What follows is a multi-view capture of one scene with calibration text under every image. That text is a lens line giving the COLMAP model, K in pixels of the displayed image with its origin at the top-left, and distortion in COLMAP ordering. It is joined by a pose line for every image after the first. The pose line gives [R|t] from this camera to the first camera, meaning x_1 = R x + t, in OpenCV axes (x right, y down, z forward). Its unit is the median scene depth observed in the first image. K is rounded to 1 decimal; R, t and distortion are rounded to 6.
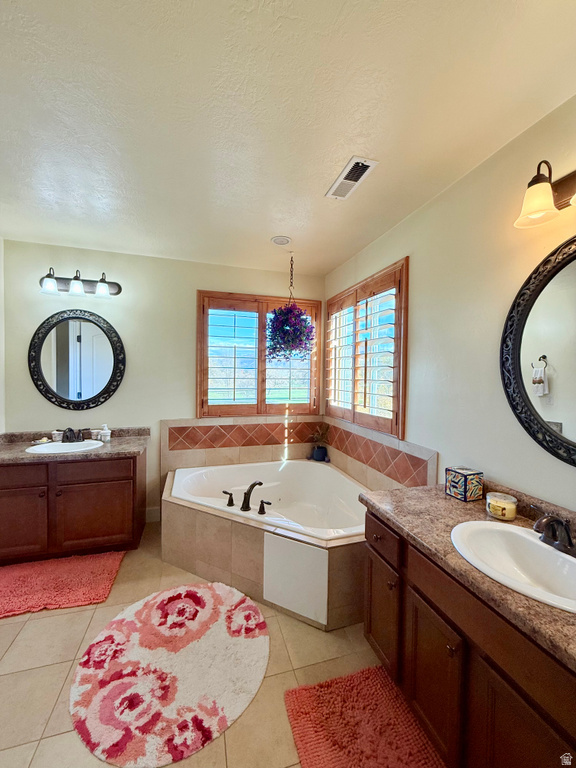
lens RADIAL K [[305.5, 0, 289.2], [0, 305.5, 381.2], [0, 0, 1]] dist [-0.002851, -0.000547]
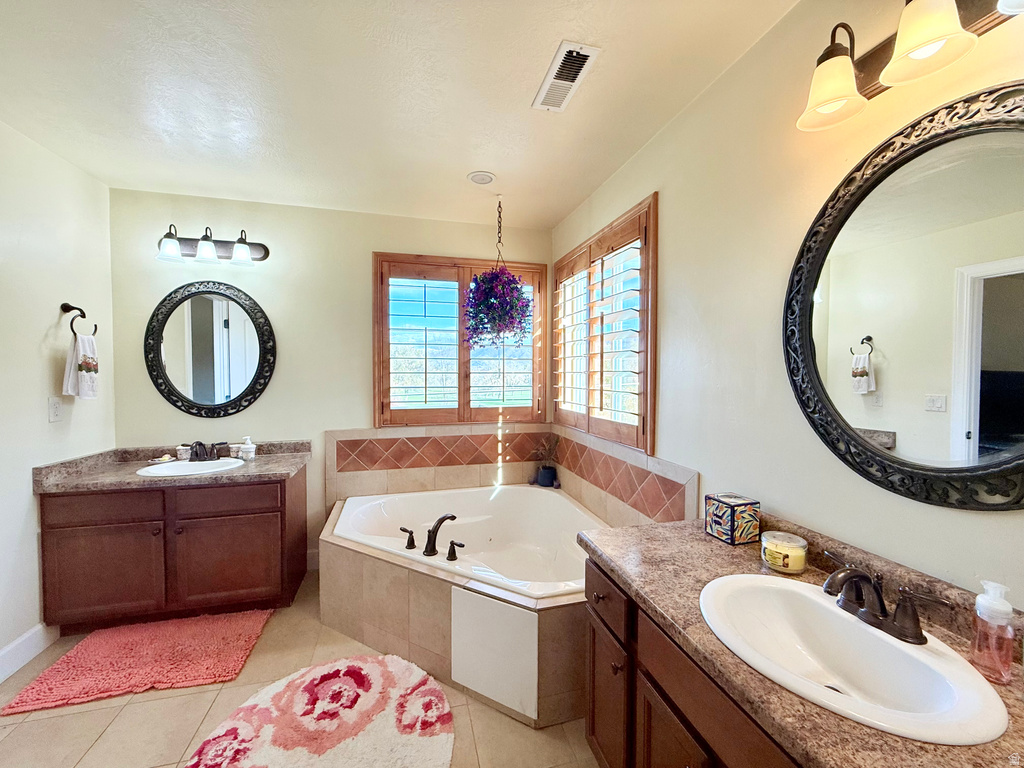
lens RADIAL K [[407.3, 0, 510.8], [0, 407.3, 383.0], [0, 0, 1]] dist [-0.002851, -0.000547]
pose [[0.999192, -0.010965, -0.038668, 0.093498], [0.011145, 0.999928, 0.004463, 0.020190], [0.038616, -0.004891, 0.999242, 0.061373]]
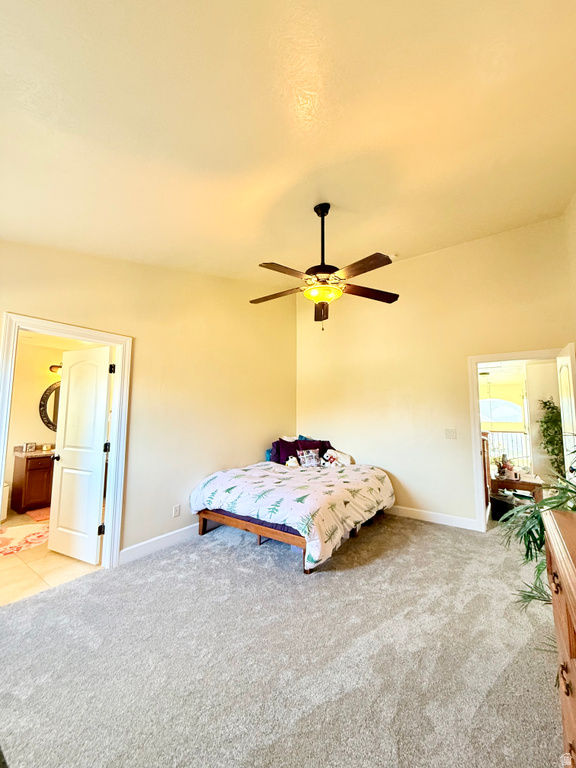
lens RADIAL K [[305.5, 0, 283.0], [0, 305.5, 385.1], [0, 0, 1]] dist [-0.002851, -0.000547]
pose [[-0.597858, 0.063407, 0.799090, -2.692356], [0.003747, 0.997077, -0.076313, -0.035084], [-0.801593, -0.042630, -0.596348, 0.634927]]
